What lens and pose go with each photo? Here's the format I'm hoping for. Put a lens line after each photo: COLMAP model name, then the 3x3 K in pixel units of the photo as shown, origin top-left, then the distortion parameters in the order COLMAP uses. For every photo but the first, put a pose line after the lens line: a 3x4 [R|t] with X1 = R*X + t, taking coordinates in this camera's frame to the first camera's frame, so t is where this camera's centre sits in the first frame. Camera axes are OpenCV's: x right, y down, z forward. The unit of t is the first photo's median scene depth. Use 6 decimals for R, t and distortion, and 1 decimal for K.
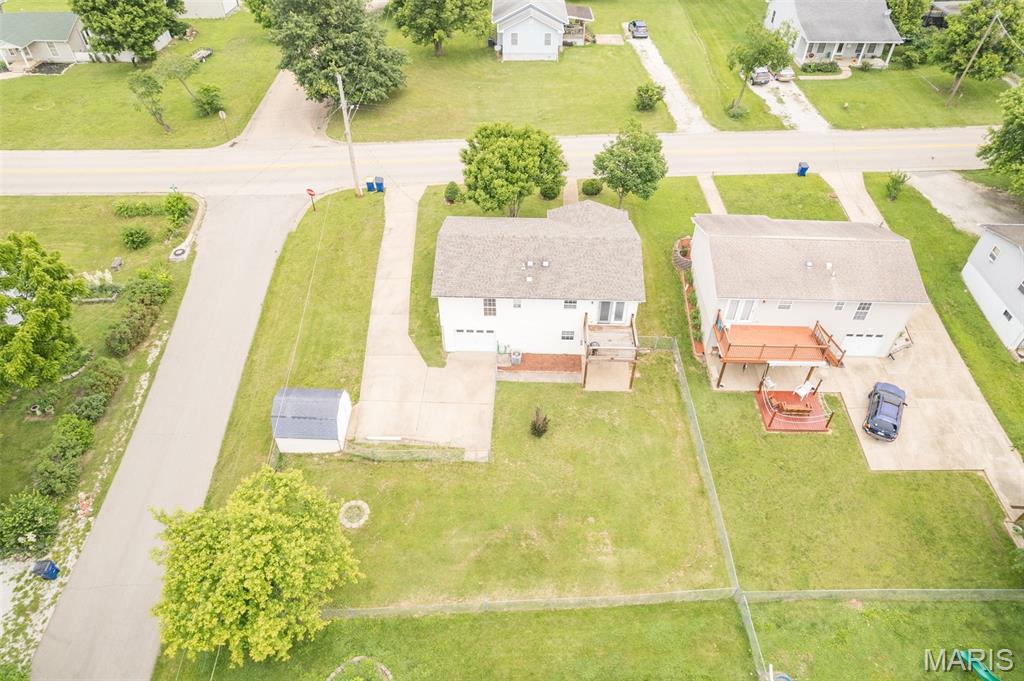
lens RADIAL K [[651.8, 0, 515.5], [0, 651.8, 349.9], [0, 0, 1]] dist [-0.078421, 0.069726]
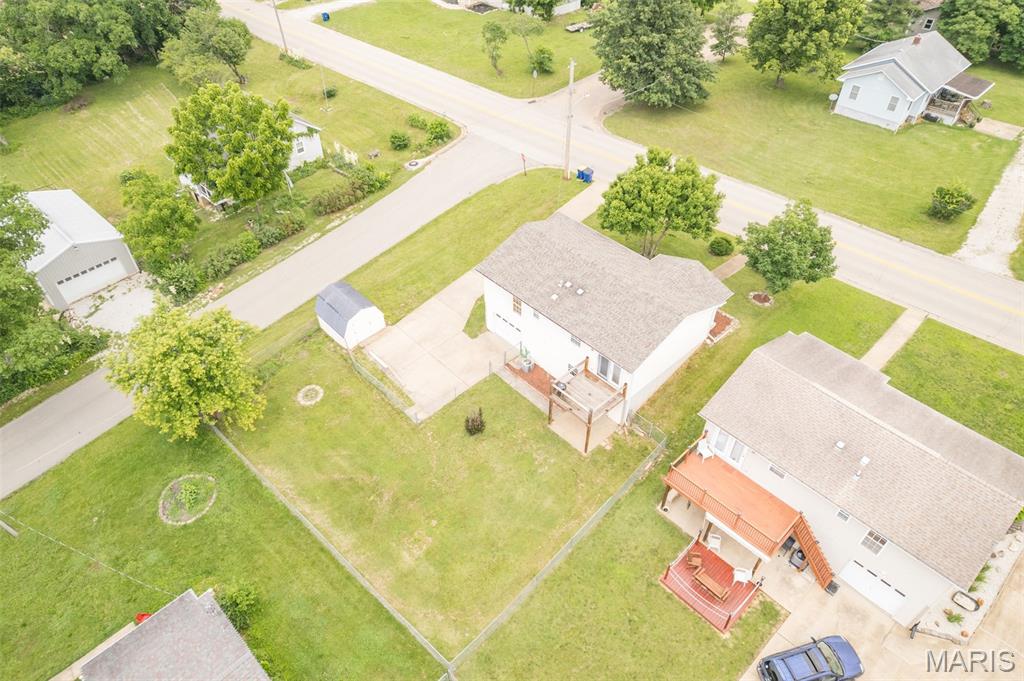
lens RADIAL K [[651.8, 0, 515.5], [0, 651.8, 349.9], [0, 0, 1]] dist [-0.078421, 0.069726]
pose [[0.705764, 0.484639, -0.516741, 0.496339], [-0.487731, 0.861409, 0.141753, -0.142168], [0.513824, 0.151986, 0.844325, 0.153539]]
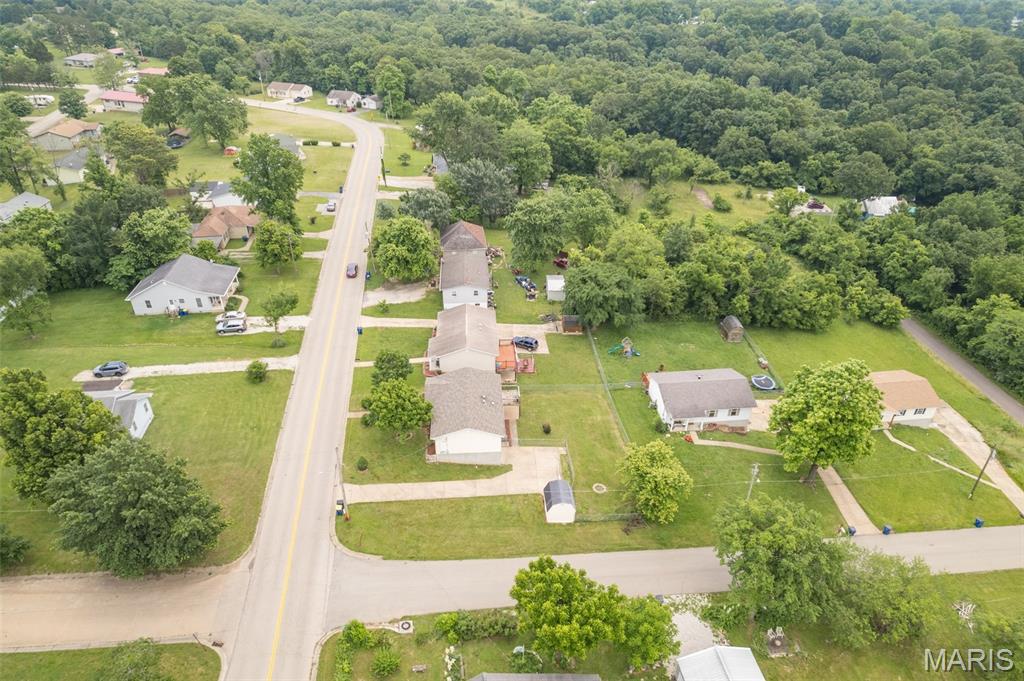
lens RADIAL K [[651.8, 0, 515.5], [0, 651.8, 349.9], [0, 0, 1]] dist [-0.078421, 0.069726]
pose [[-0.098184, -0.542890, 0.834044, -1.554079], [0.677604, 0.577335, 0.455562, -1.055238], [-0.728843, 0.609881, 0.311180, 0.185922]]
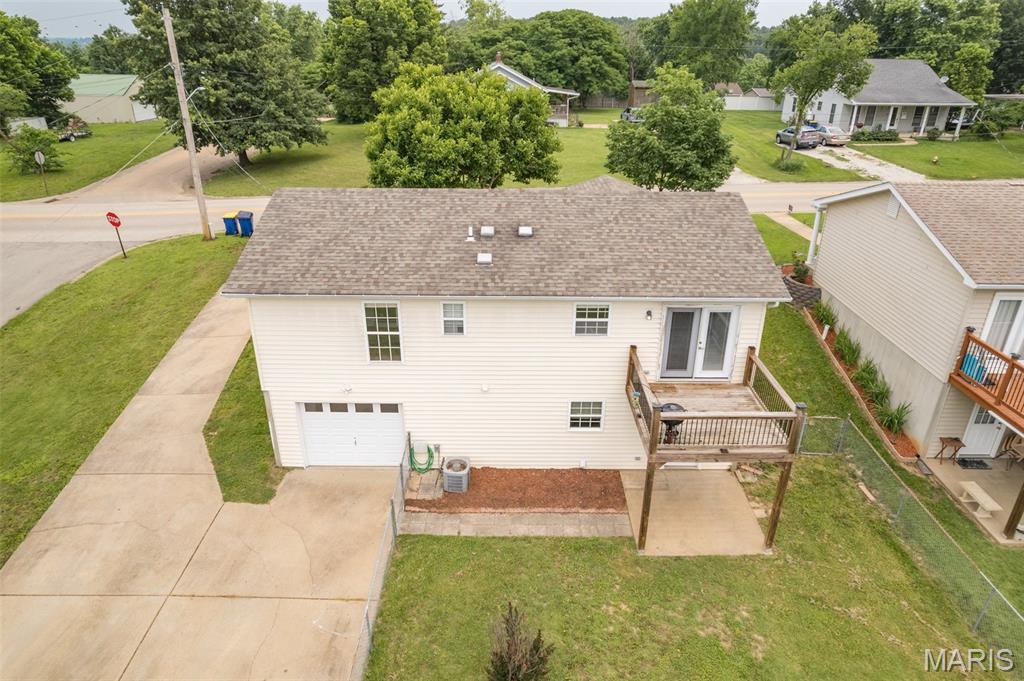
lens RADIAL K [[651.8, 0, 515.5], [0, 651.8, 349.9], [0, 0, 1]] dist [-0.078421, 0.069726]
pose [[0.999434, -0.009575, 0.032261, 0.025348], [0.019247, 0.949036, -0.314580, 0.063897], [-0.027605, 0.315023, 0.948682, 0.616221]]
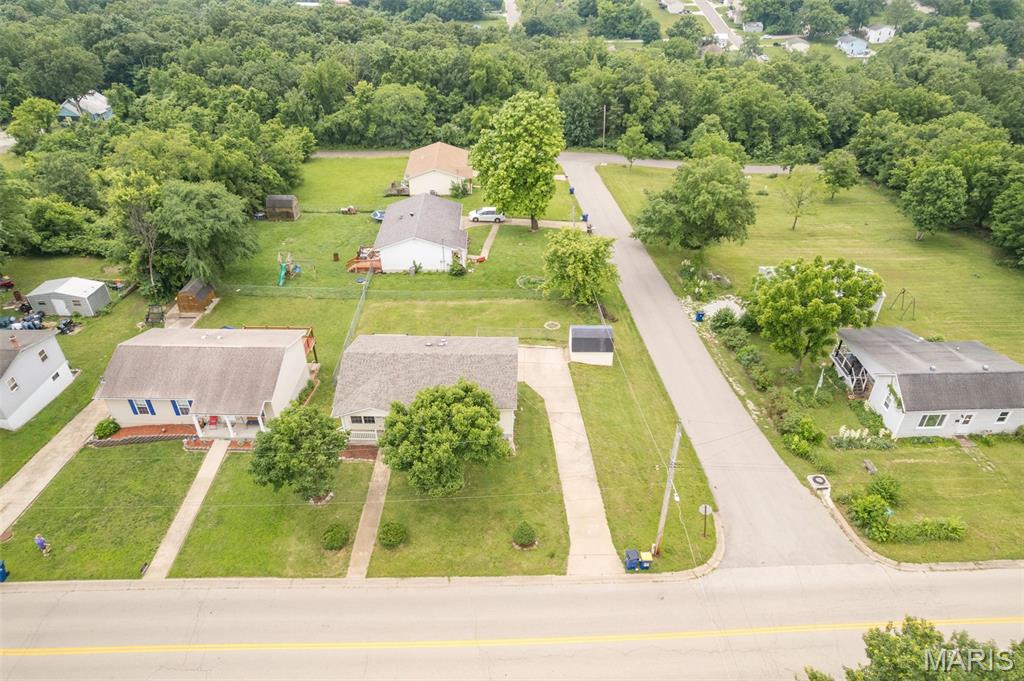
lens RADIAL K [[651.8, 0, 515.5], [0, 651.8, 349.9], [0, 0, 1]] dist [-0.078421, 0.069726]
pose [[-0.999830, -0.001705, -0.018376, -0.094079], [-0.018344, 0.201123, 0.979394, -1.306954], [0.002026, 0.979565, -0.201120, 1.218628]]
